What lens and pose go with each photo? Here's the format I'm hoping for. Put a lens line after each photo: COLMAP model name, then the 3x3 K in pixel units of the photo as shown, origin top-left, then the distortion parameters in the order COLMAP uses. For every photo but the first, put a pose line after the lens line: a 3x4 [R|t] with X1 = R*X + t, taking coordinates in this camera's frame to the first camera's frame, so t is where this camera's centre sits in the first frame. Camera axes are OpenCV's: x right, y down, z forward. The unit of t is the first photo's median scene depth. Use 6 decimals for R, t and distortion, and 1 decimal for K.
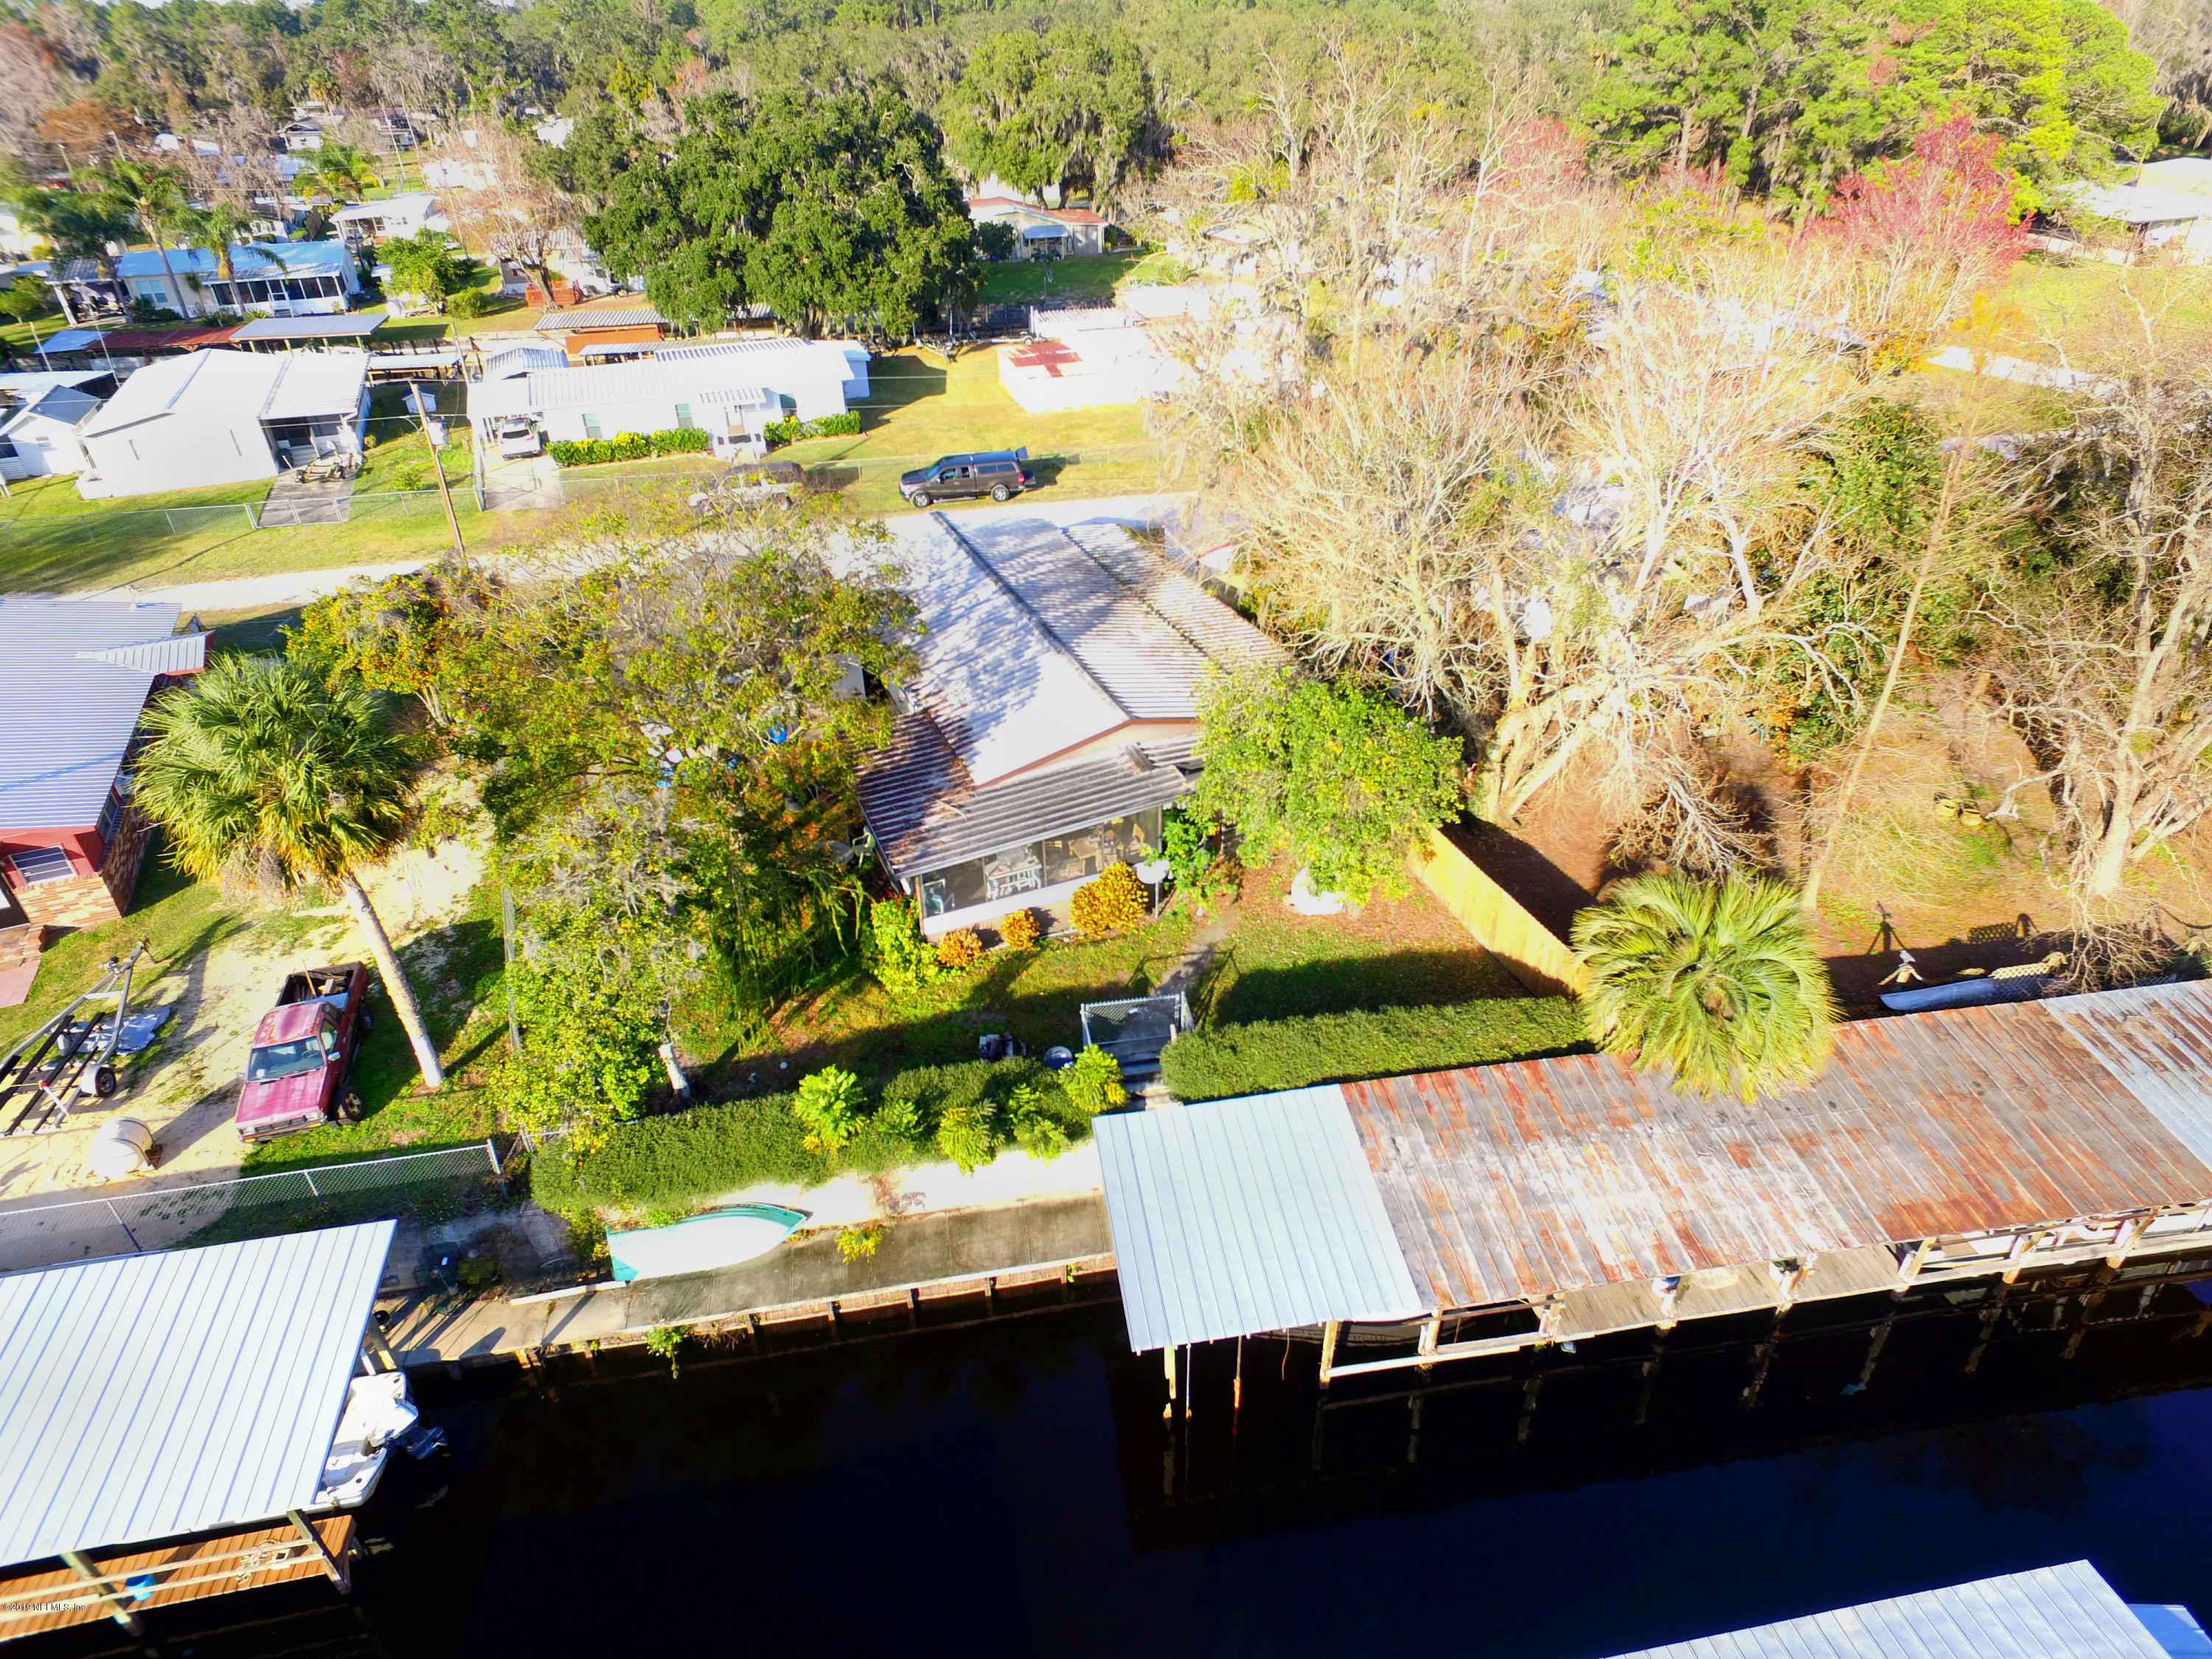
lens RADIAL K [[1284.4, 0, 1119.4], [0, 1284.4, 821.0], [0, 0, 1]] dist [-0.013077, 0.015011]
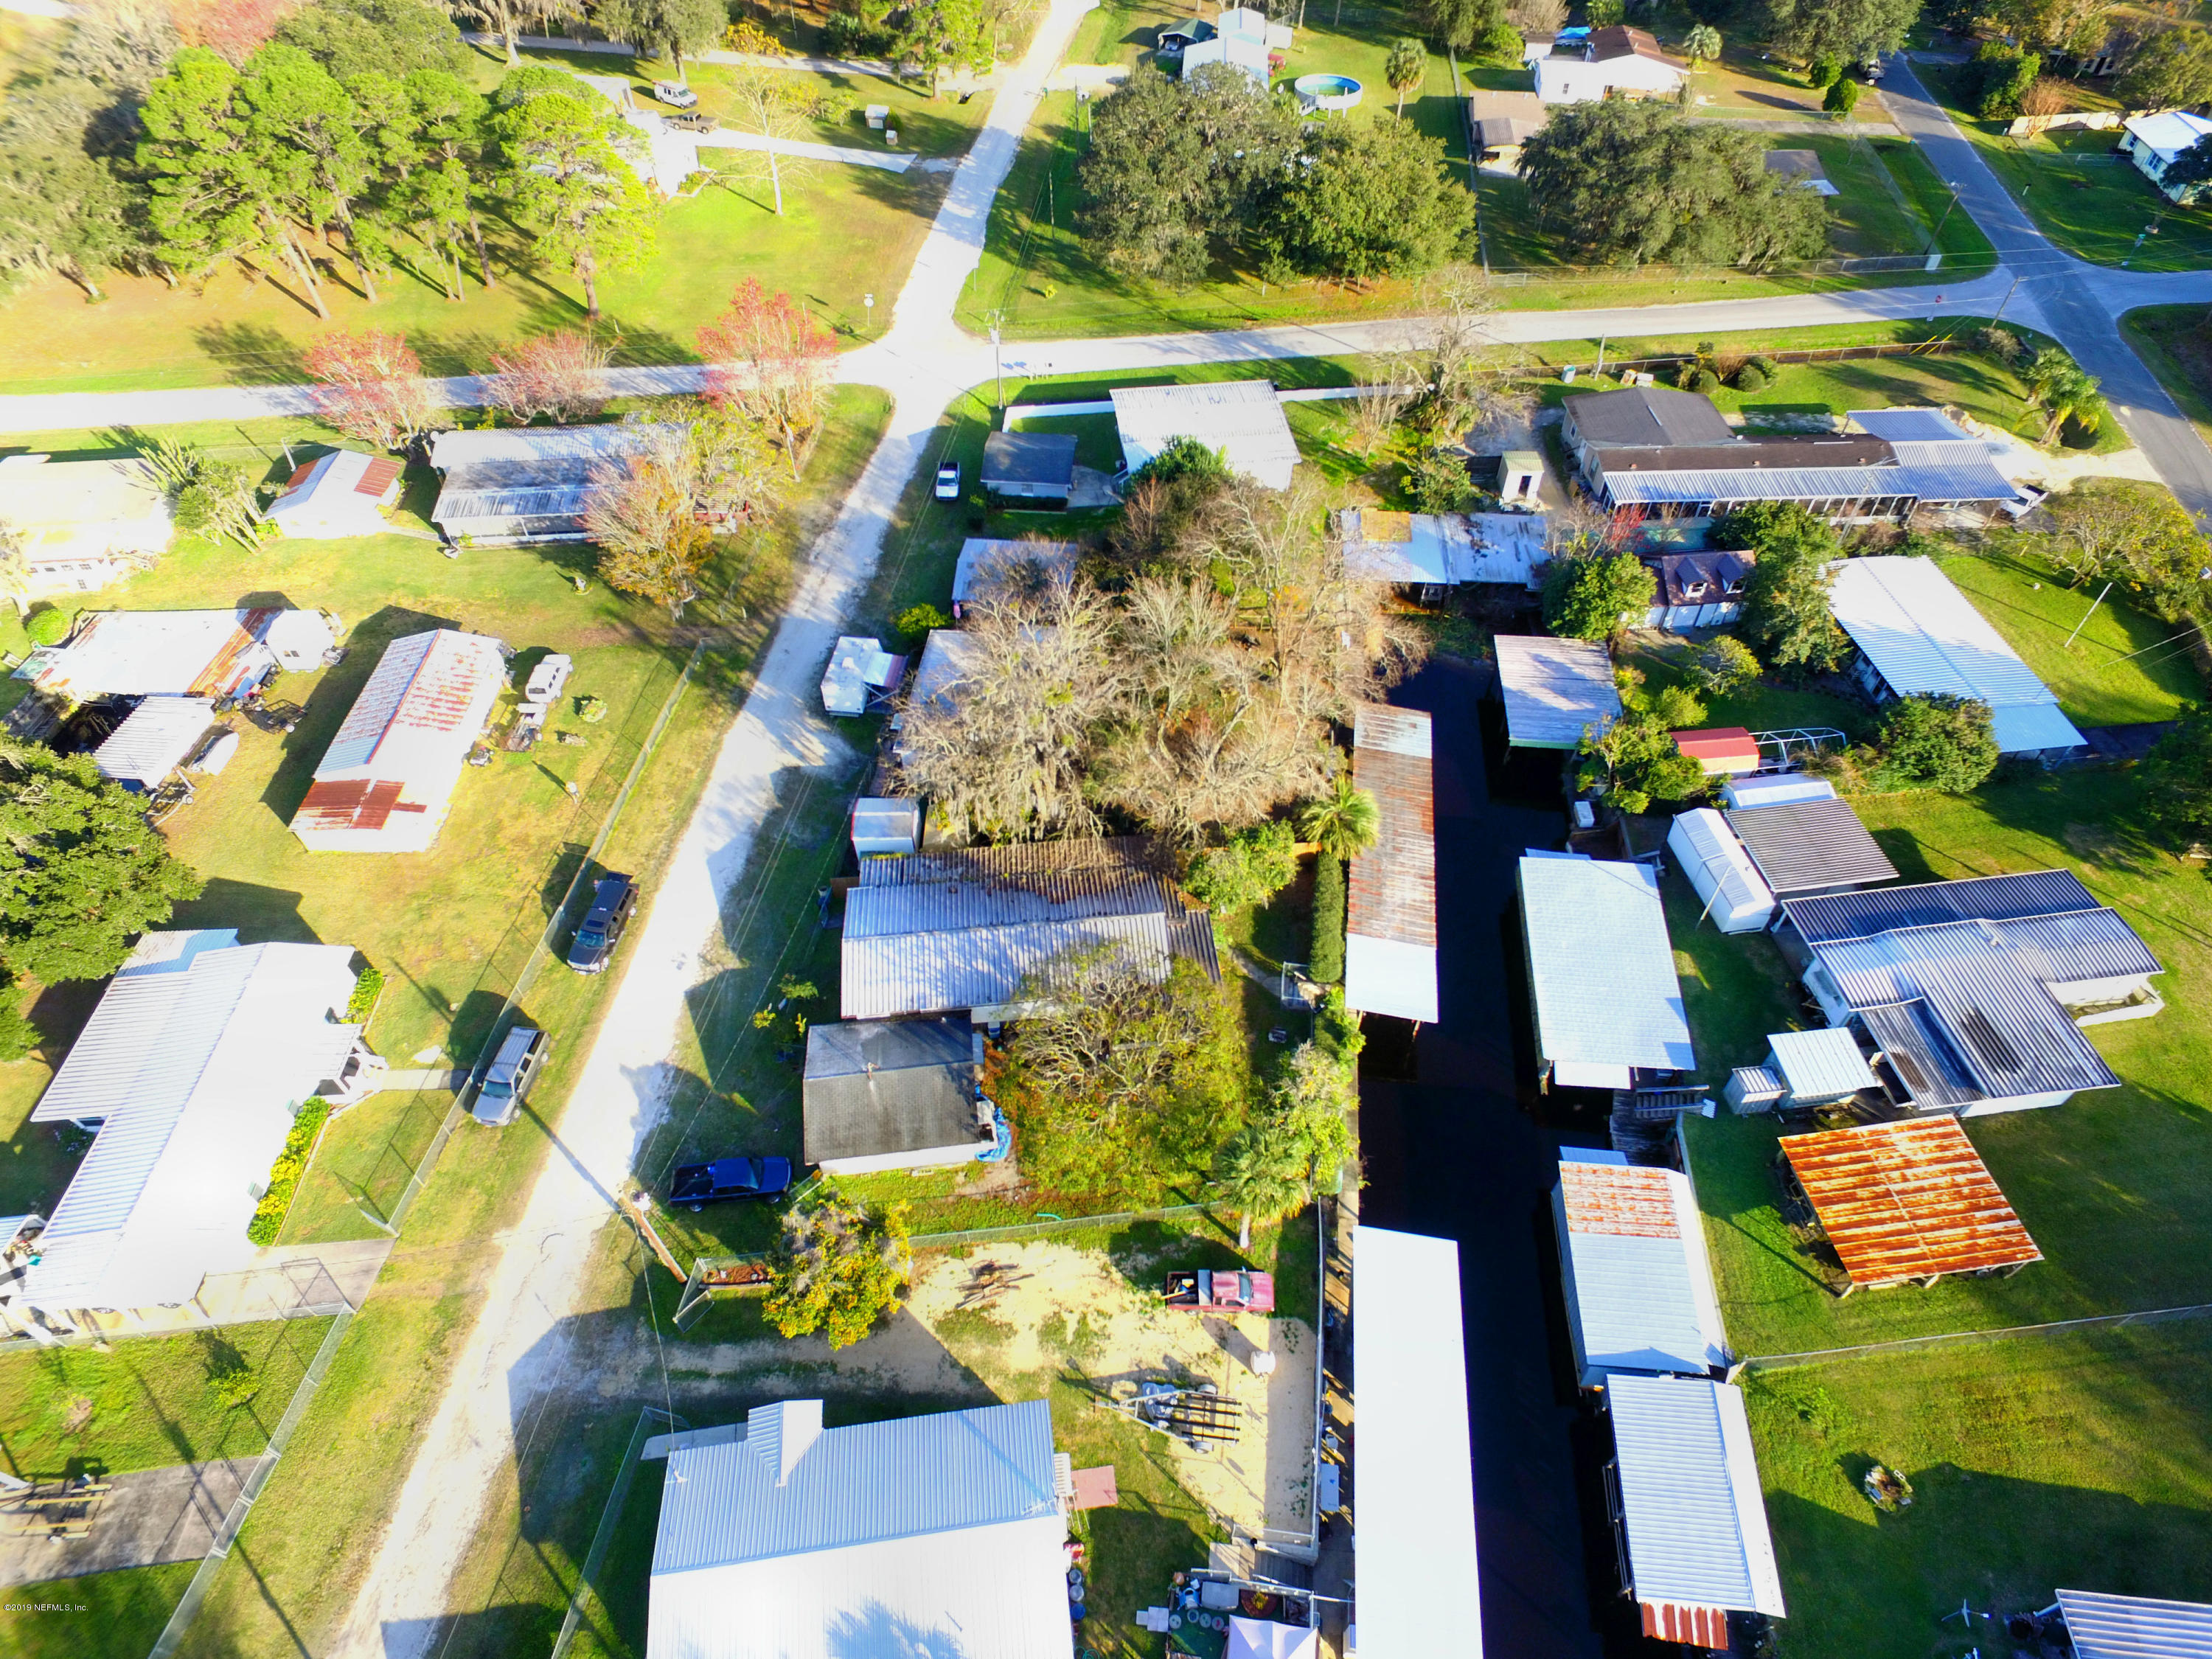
lens RADIAL K [[1288.1, 0, 1120.3], [0, 1288.1, 821.0], [0, 0, 1]] dist [-0.013091, 0.013852]
pose [[0.291707, -0.691965, 0.660372, -1.411658], [0.504447, 0.697875, 0.508433, -1.400273], [-0.812675, 0.184809, 0.552634, -0.175086]]
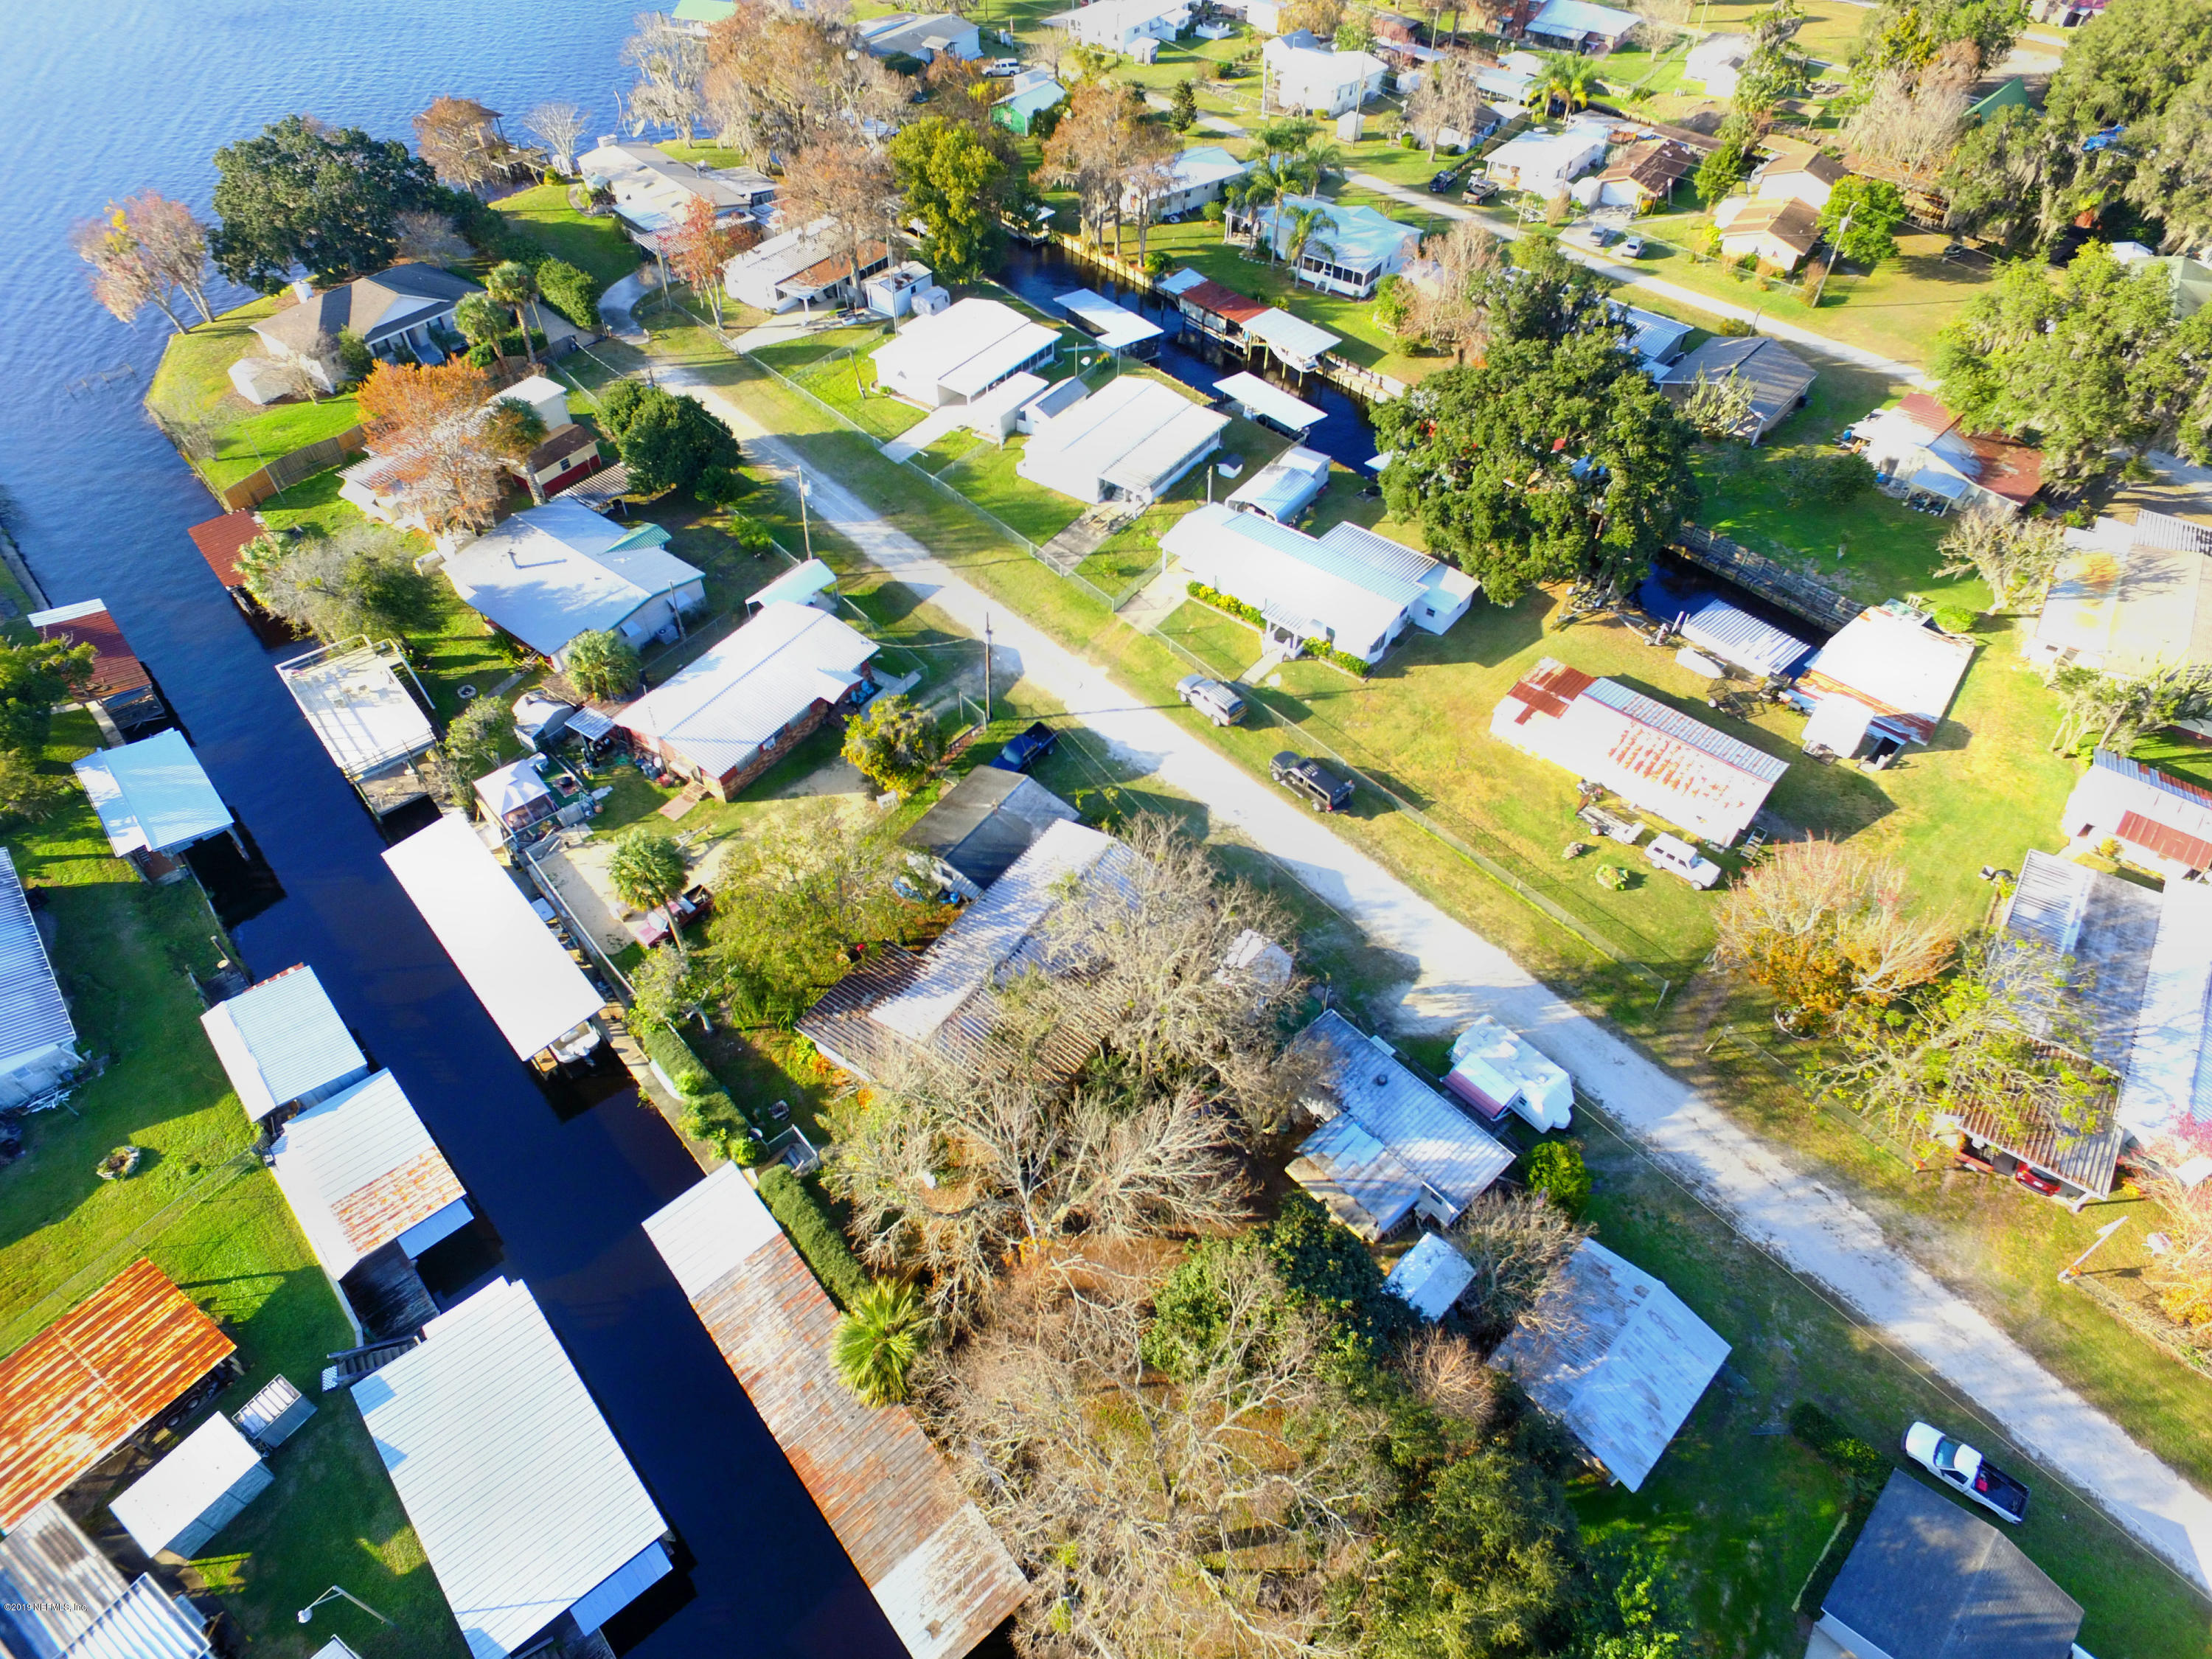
lens RADIAL K [[1284.6, 0, 1117.9], [0, 1284.6, 821.8], [0, 0, 1]] dist [-0.008217, 0.013564]
pose [[0.524878, 0.633823, -0.568130, 1.163092], [-0.471410, 0.772212, 0.425982, -1.437050], [0.708714, 0.044234, 0.704108, -0.237841]]
